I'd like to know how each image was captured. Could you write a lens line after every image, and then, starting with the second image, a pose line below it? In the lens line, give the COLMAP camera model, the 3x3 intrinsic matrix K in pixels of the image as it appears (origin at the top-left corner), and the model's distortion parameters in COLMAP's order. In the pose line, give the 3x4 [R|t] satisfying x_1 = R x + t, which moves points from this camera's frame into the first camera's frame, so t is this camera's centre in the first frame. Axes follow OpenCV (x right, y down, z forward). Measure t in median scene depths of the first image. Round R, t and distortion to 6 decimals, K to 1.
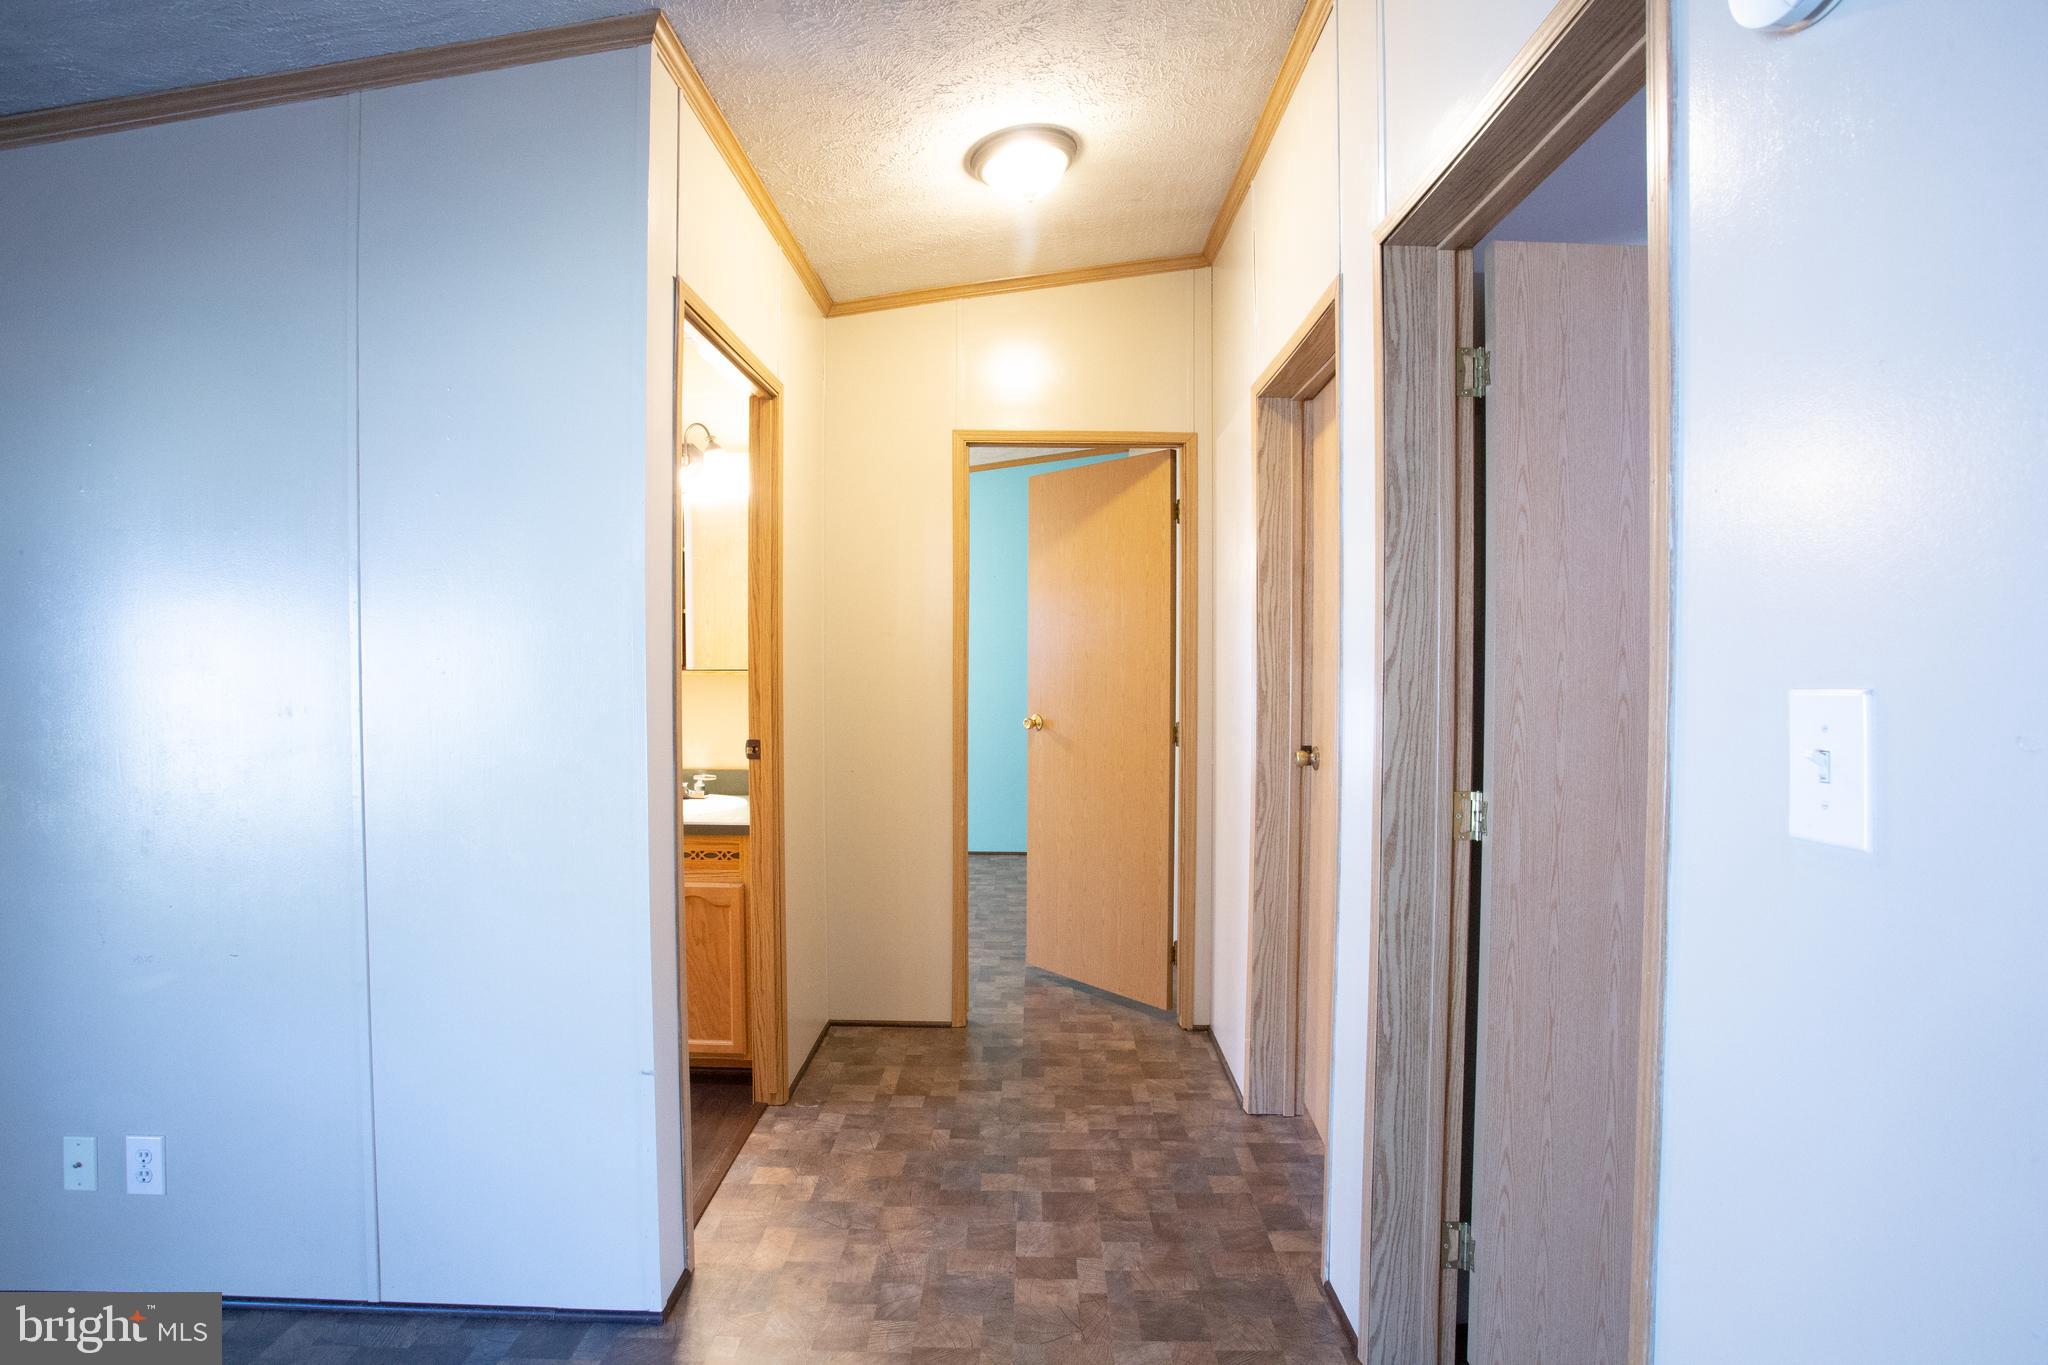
lens RADIAL K [[990.2, 0, 1014.0], [0, 990.2, 673.6], [0, 0, 1]] dist [-0.061713, 0.023012]
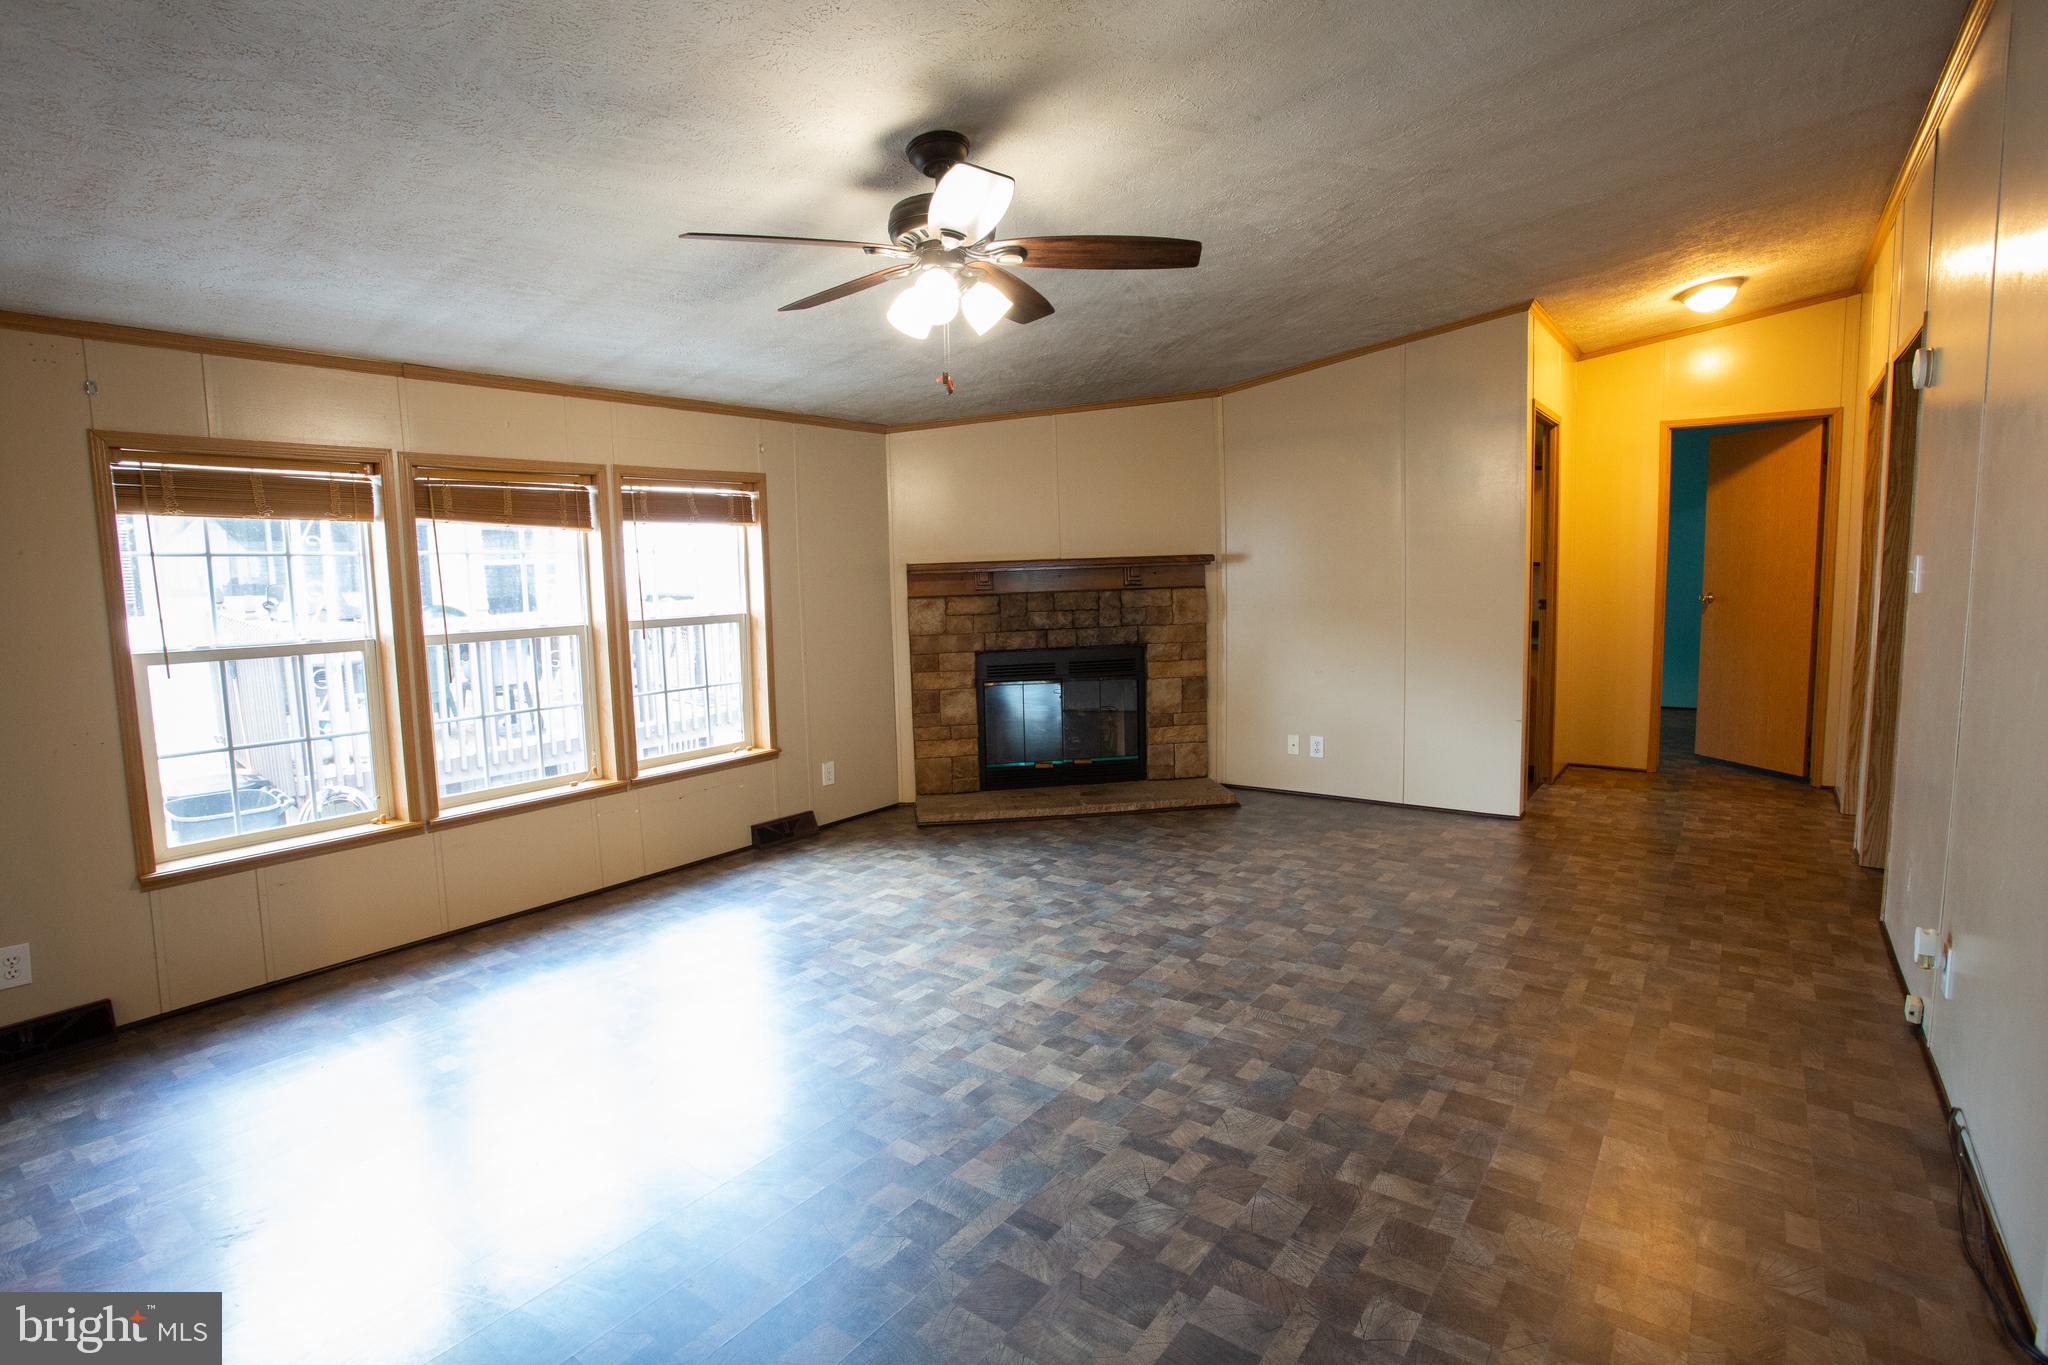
lens RADIAL K [[990.2, 0, 1014.0], [0, 990.2, 673.6], [0, 0, 1]] dist [-0.061713, 0.023012]
pose [[0.809659, 0.038641, -0.585627, 0.029747], [0.016924, 0.995878, 0.089109, 0.021597], [0.586656, -0.082059, 0.805668, -1.197982]]
